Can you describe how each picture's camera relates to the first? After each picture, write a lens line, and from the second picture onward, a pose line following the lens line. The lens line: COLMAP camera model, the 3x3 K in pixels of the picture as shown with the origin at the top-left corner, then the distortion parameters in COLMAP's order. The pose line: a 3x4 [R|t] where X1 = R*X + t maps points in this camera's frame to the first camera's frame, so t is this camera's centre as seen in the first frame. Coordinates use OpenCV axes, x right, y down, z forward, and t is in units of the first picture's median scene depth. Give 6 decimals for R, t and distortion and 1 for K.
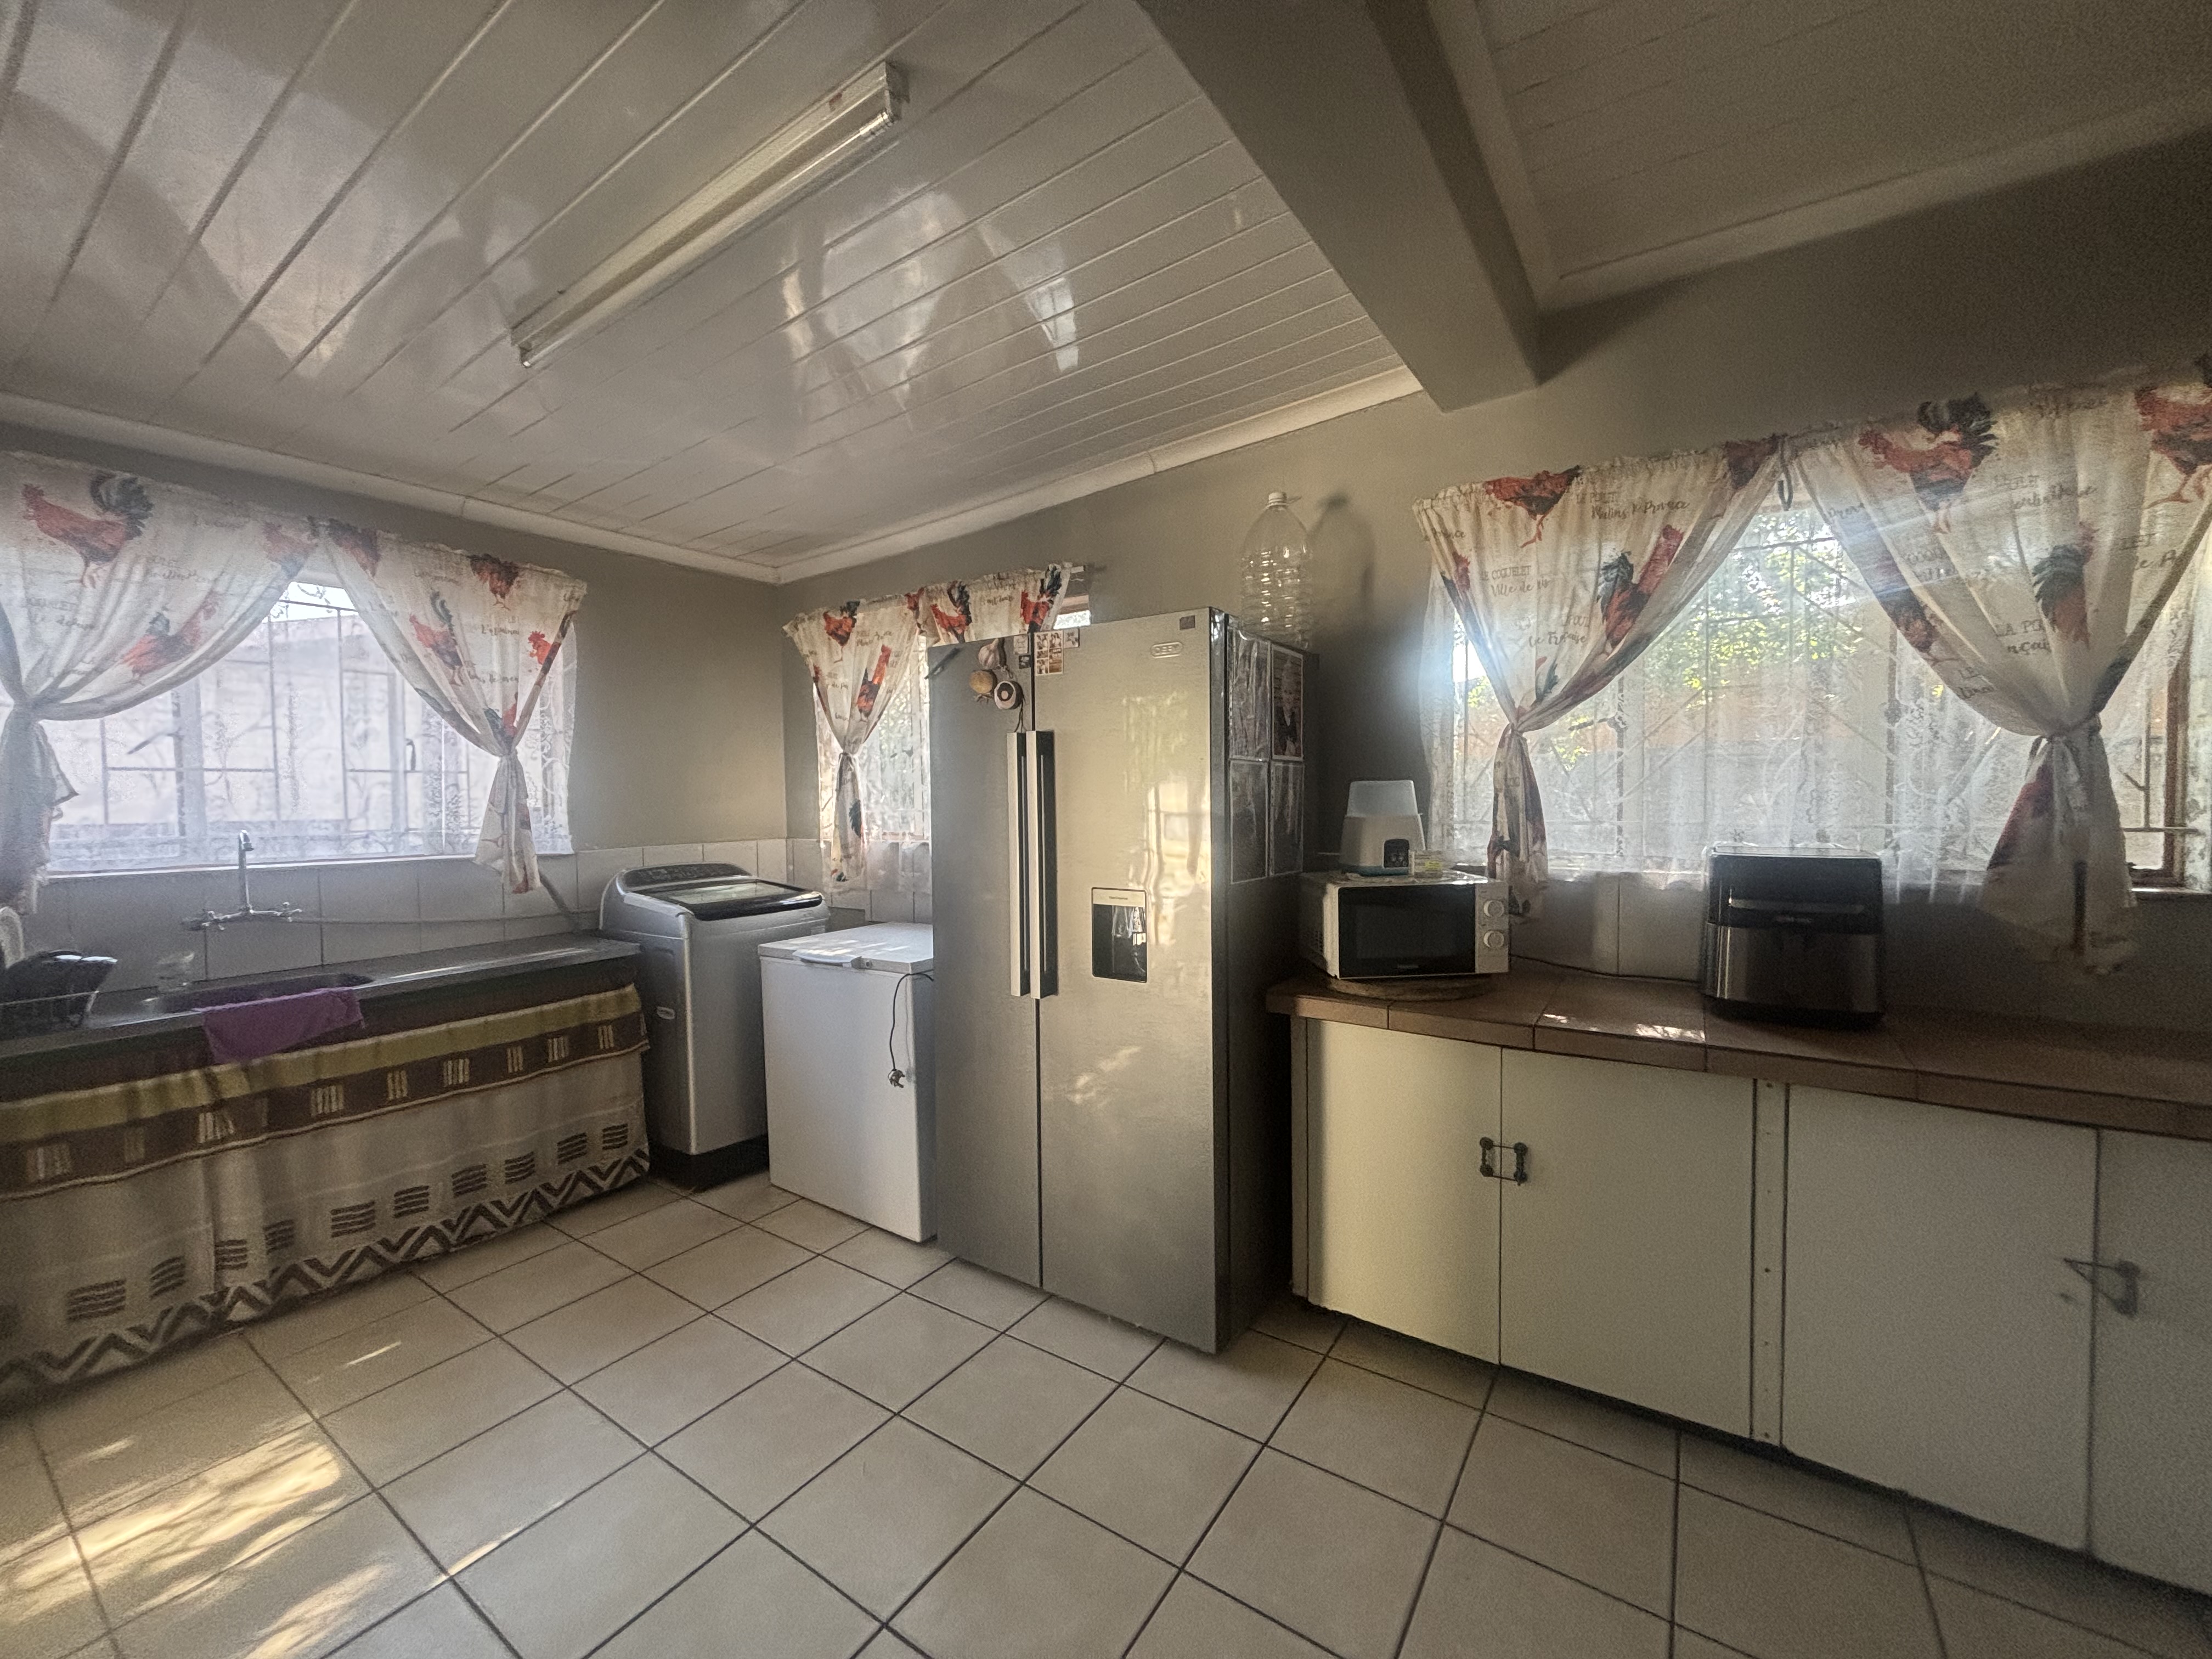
lens RADIAL K [[888.7, 0, 1102.3], [0, 888.7, 836.8], [0, 0, 1]] dist [0.008676, -0.000446]
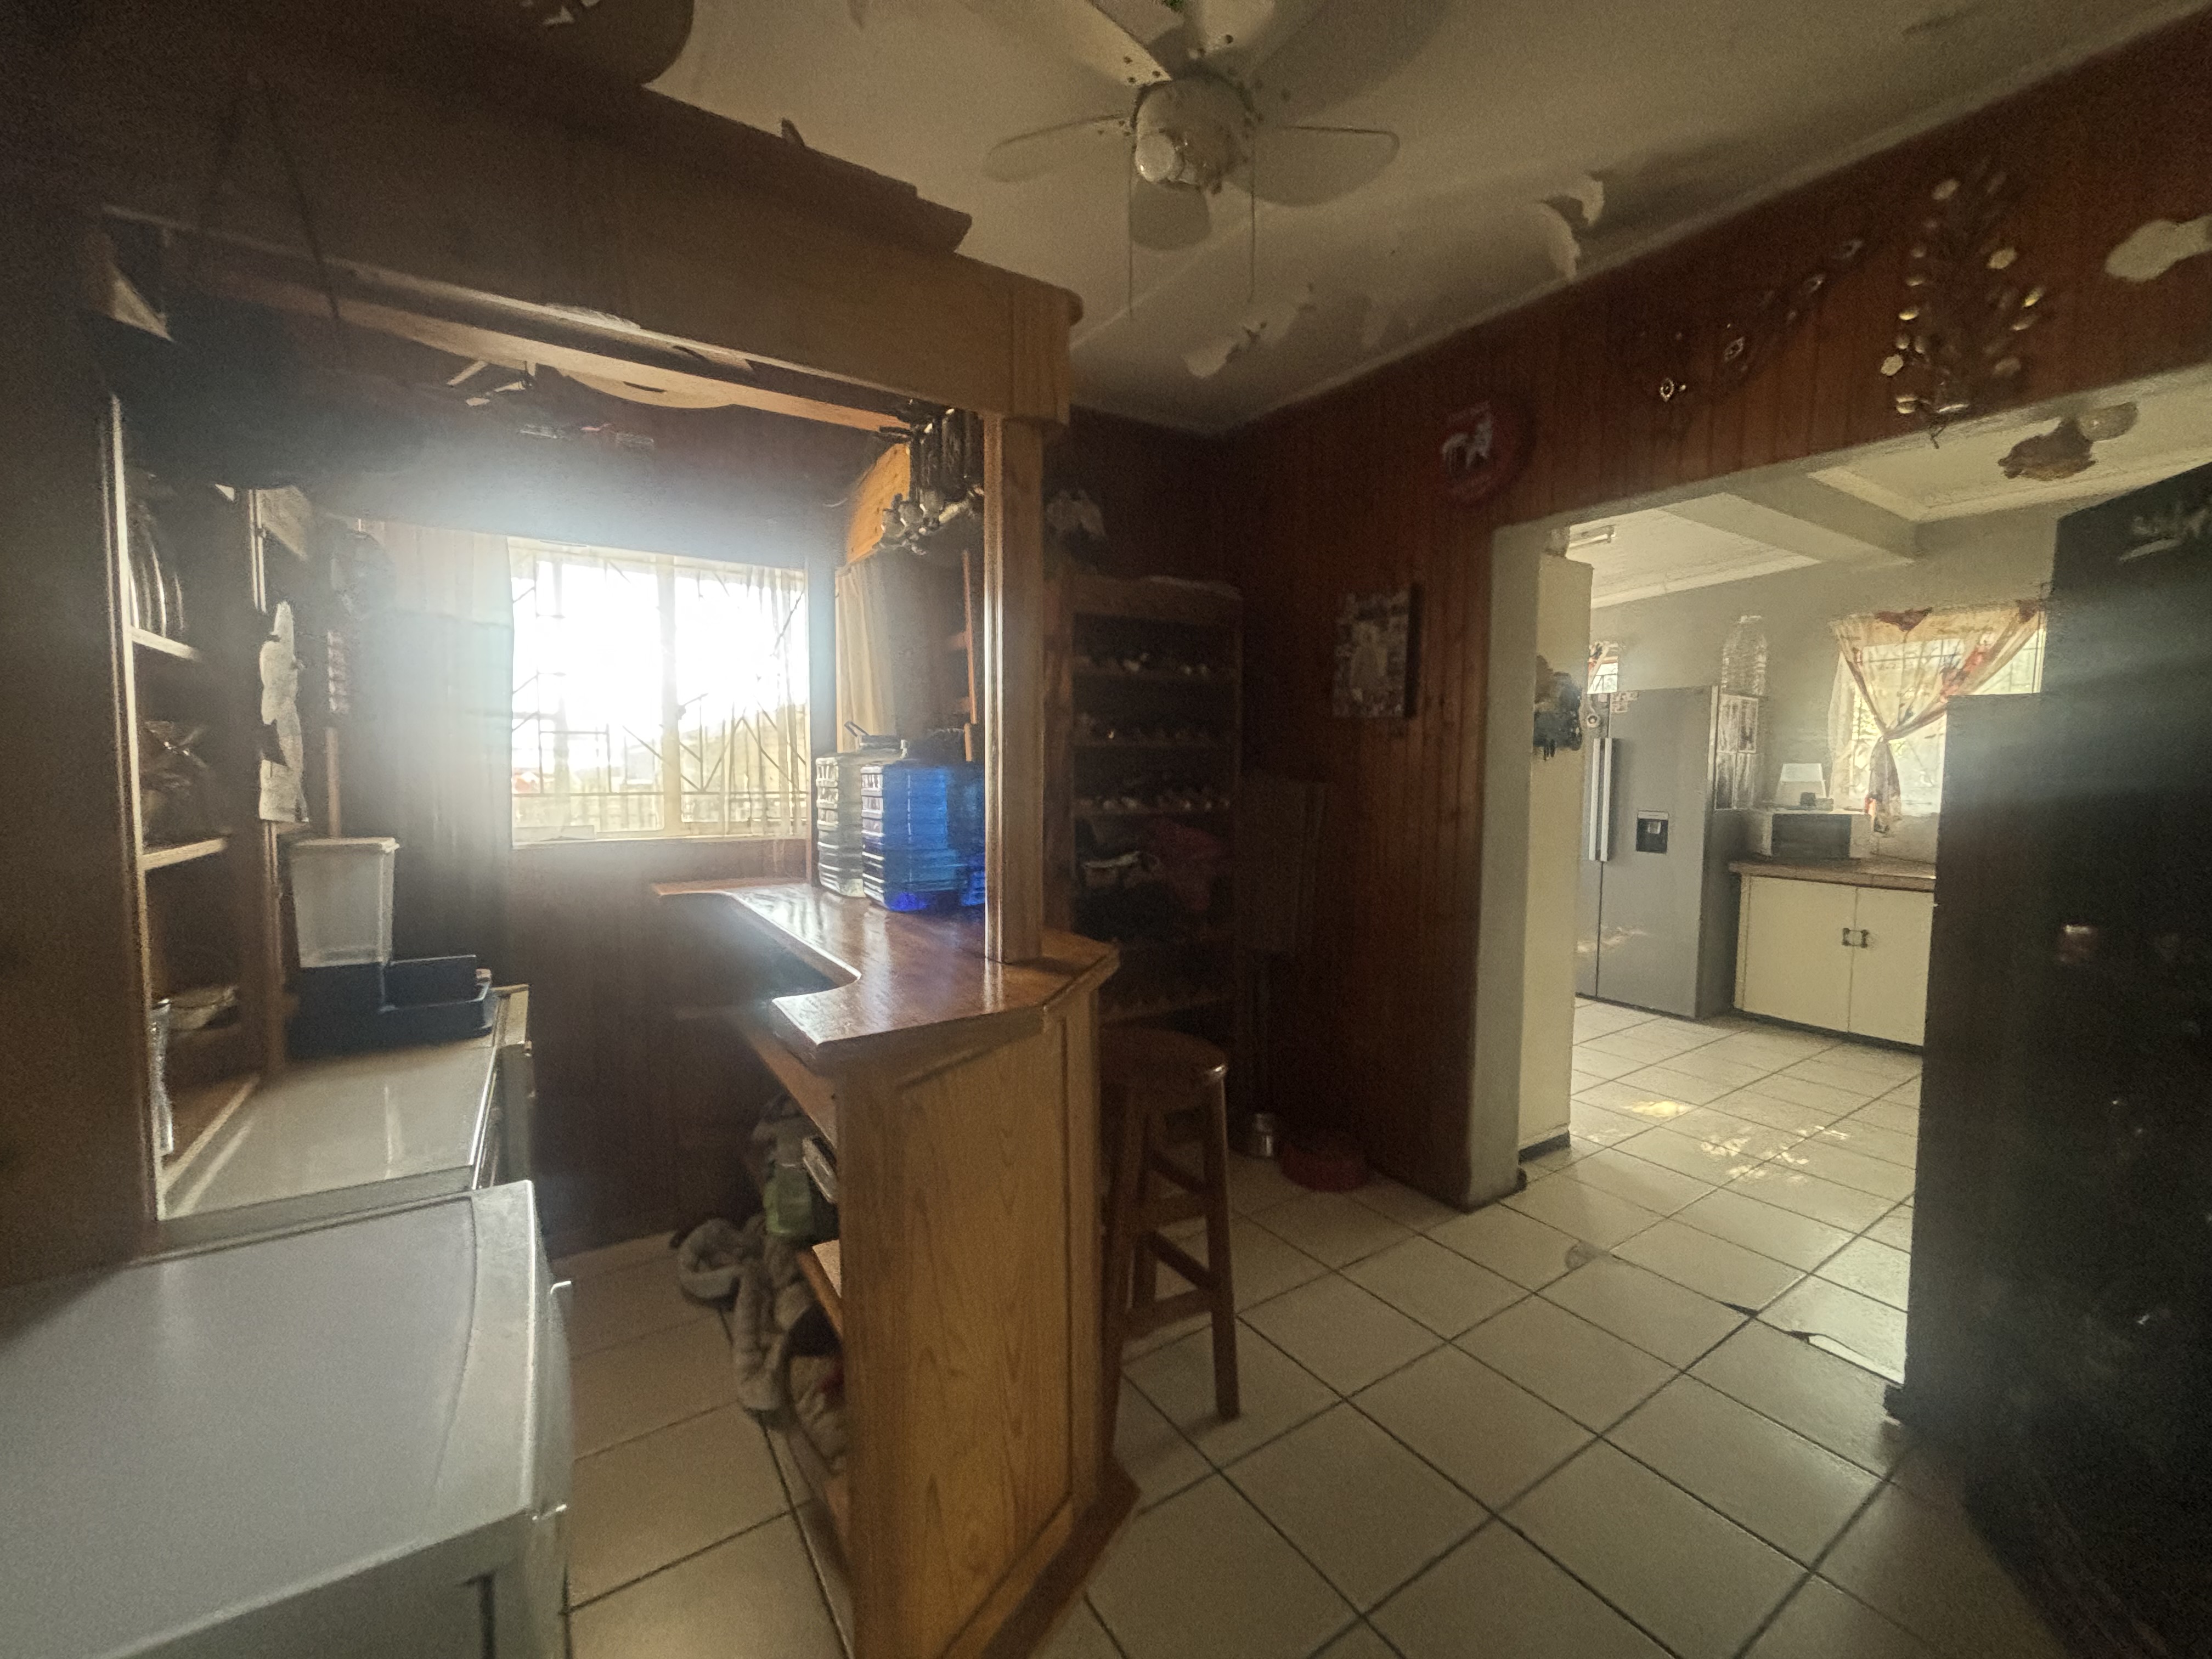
lens RADIAL K [[888.7, 0, 1123.1], [0, 888.7, 828.8], [0, 0, 1]] dist [0.008676, -0.000446]
pose [[0.933711, 0.042036, -0.355551, -0.406049], [-0.026148, 0.998438, 0.049376, 0.025893], [0.357071, -0.036805, 0.933352, -1.480972]]
